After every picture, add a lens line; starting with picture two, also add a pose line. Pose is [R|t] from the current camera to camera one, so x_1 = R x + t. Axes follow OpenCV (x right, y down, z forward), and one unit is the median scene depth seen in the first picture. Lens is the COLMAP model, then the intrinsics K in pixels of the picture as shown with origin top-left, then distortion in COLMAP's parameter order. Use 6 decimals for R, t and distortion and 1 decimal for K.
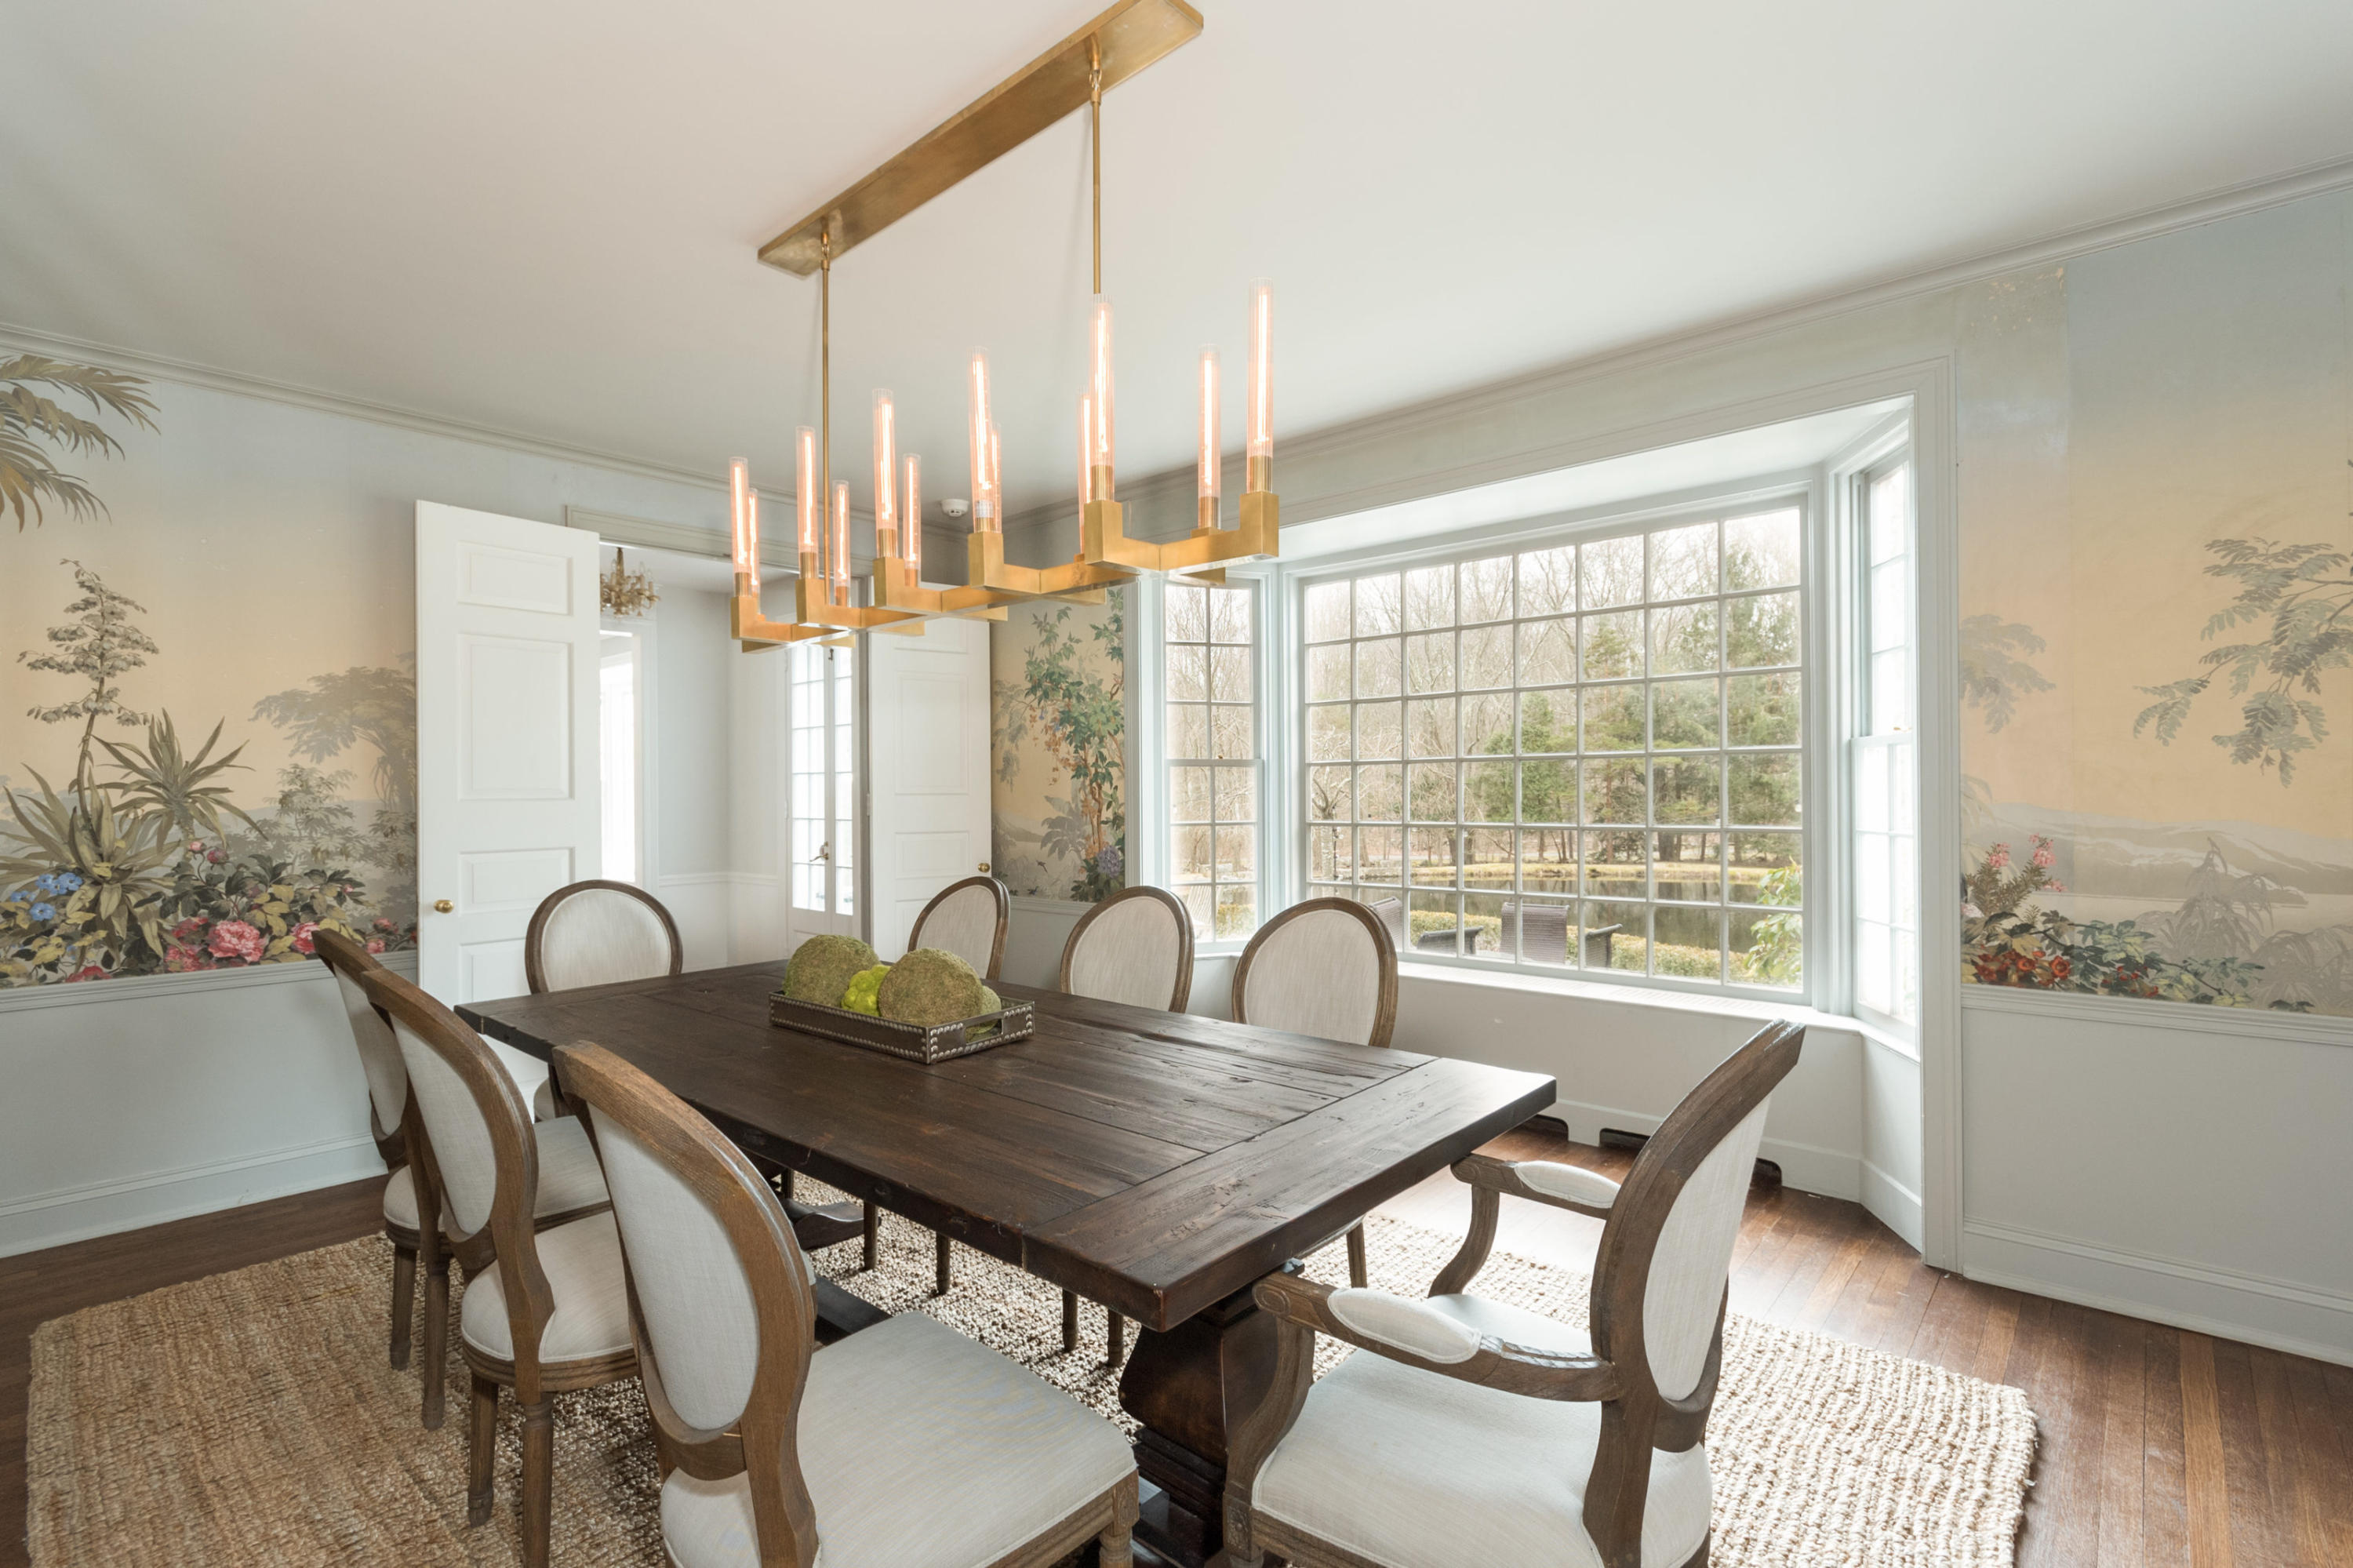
lens RADIAL K [[1103.3, 0, 1164.4], [0, 1103.3, 789.9], [0, 0, 1]] dist [0.001635, 0.000061]
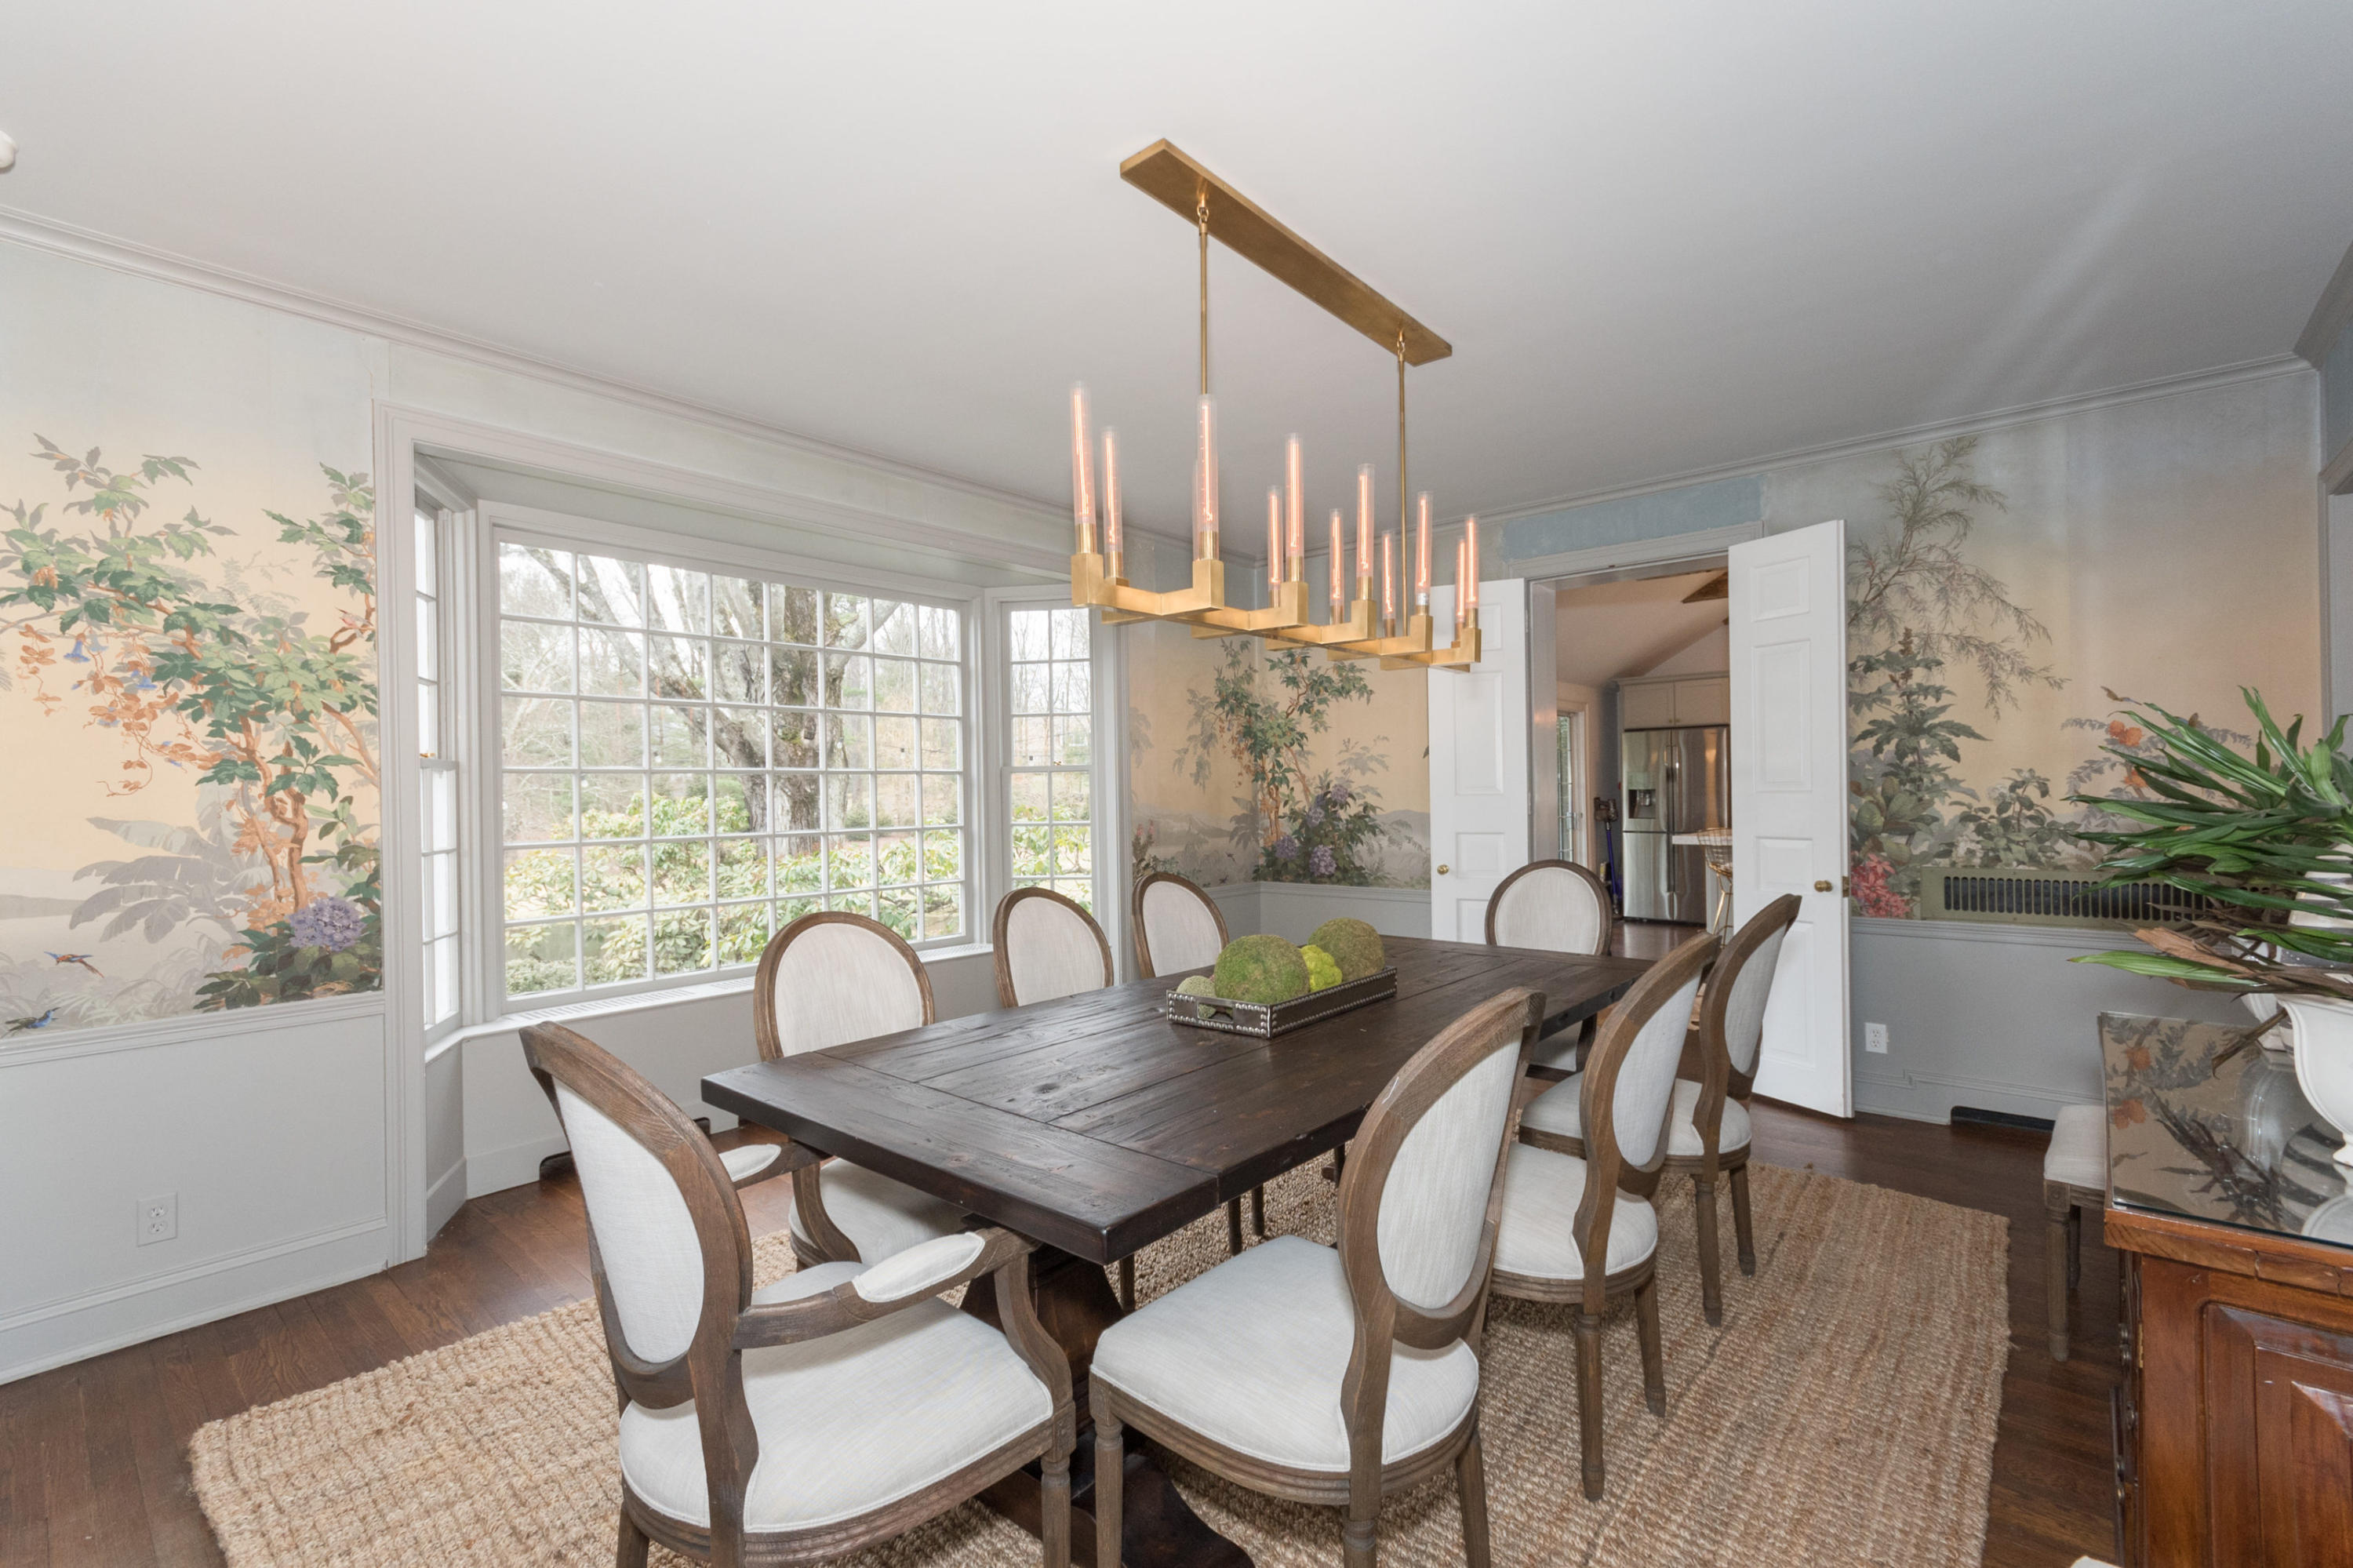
lens RADIAL K [[1027.7, 0, 1171.2], [0, 1027.7, 788.6], [0, 0, 1]] dist [0.009118, 0.000745]
pose [[-0.023380, 0.013040, 0.999642, -0.620384], [0.013730, 0.999825, -0.012722, 0.005336], [-0.999632, 0.013428, -0.023555, 0.565153]]
